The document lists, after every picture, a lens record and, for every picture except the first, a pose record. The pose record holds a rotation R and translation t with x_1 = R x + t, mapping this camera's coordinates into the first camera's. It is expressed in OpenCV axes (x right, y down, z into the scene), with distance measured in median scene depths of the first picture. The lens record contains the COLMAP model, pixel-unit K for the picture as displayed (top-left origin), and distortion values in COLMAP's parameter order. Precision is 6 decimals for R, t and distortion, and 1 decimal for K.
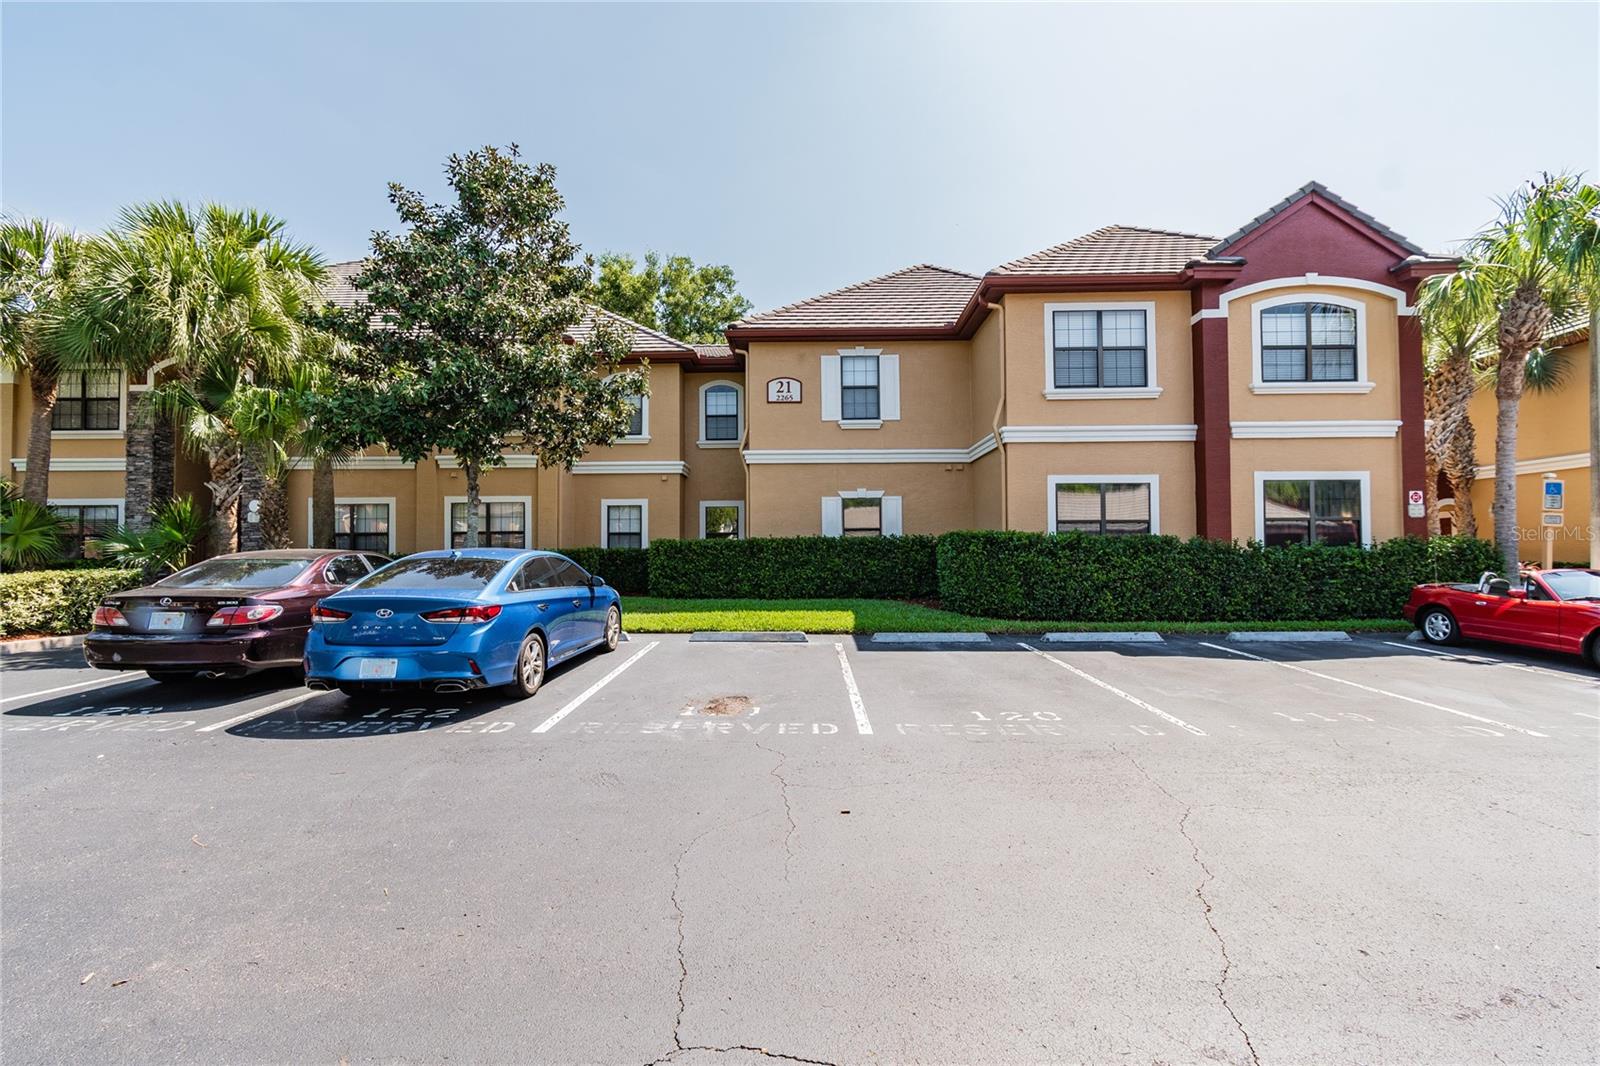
lens RADIAL K [[699.4, 0, 789.5], [0, 699.4, 535.1], [0, 0, 1]] dist [0.000970, -0.000087]
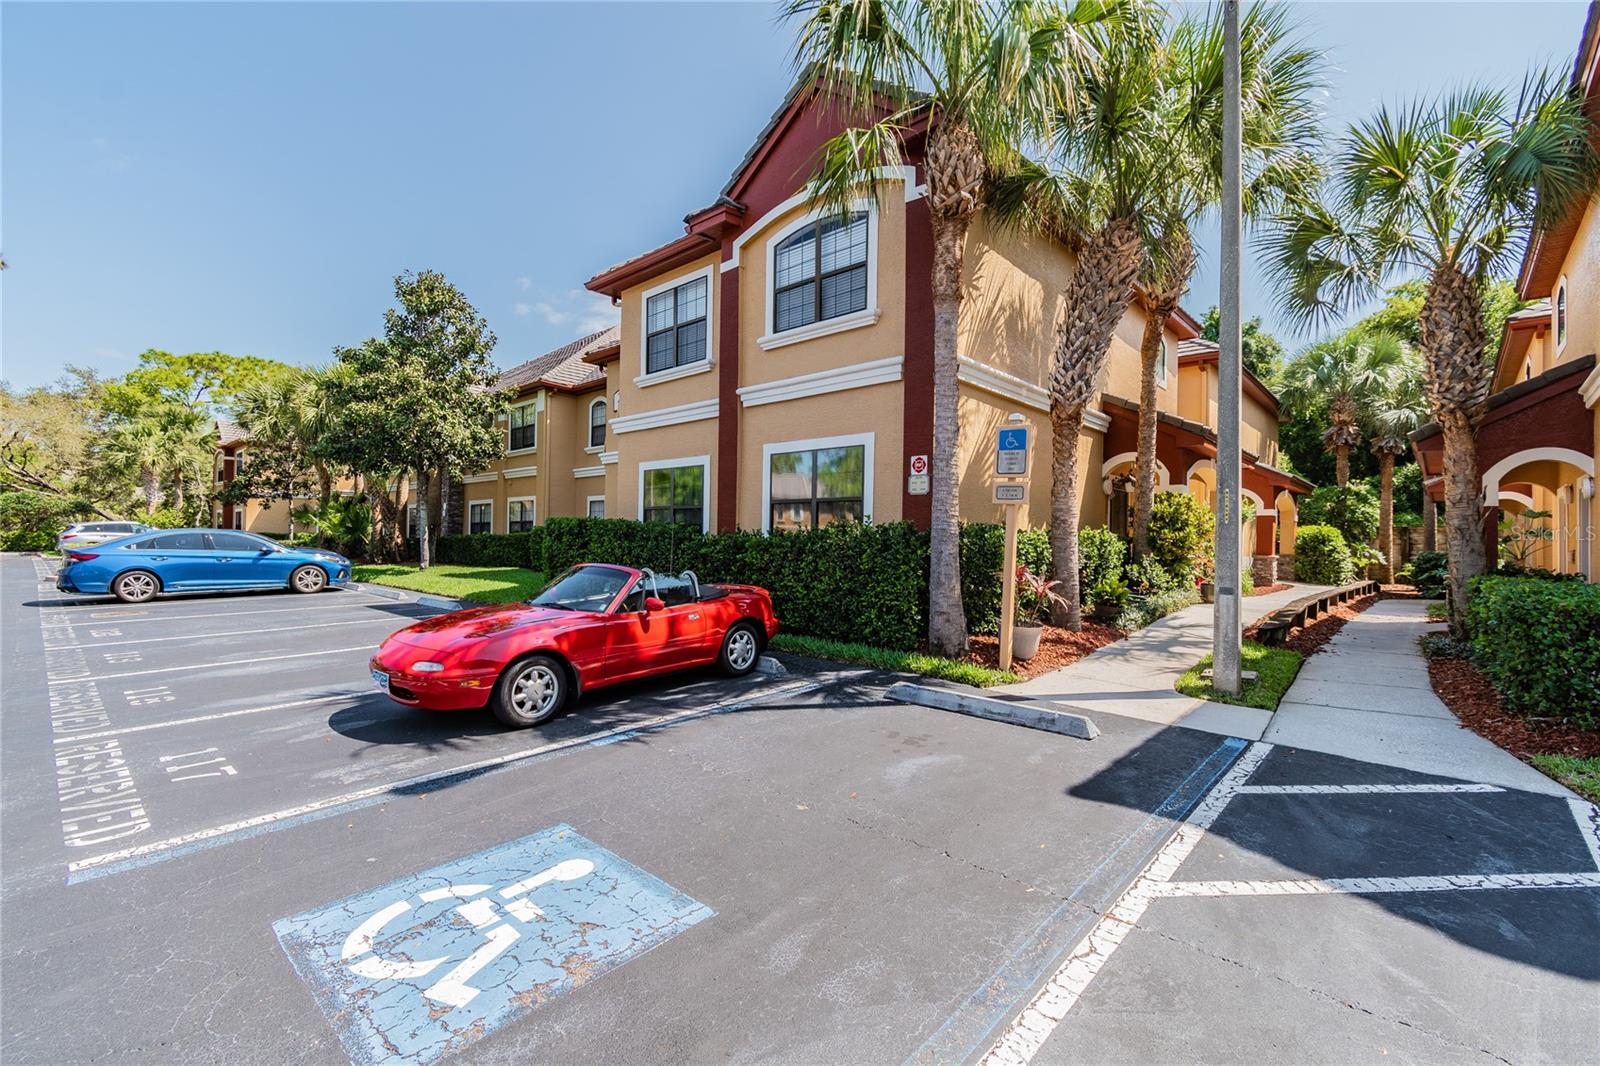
lens RADIAL K [[697.3, 0, 802.8], [0, 697.3, 524.7], [0, 0, 1]] dist [-0.000843, -0.000042]
pose [[0.748854, -0.001081, -0.662735, 1.242974], [0.000528, 0.999999, -0.001036, 0.004613], [0.662735, 0.000426, 0.748854, 0.413920]]
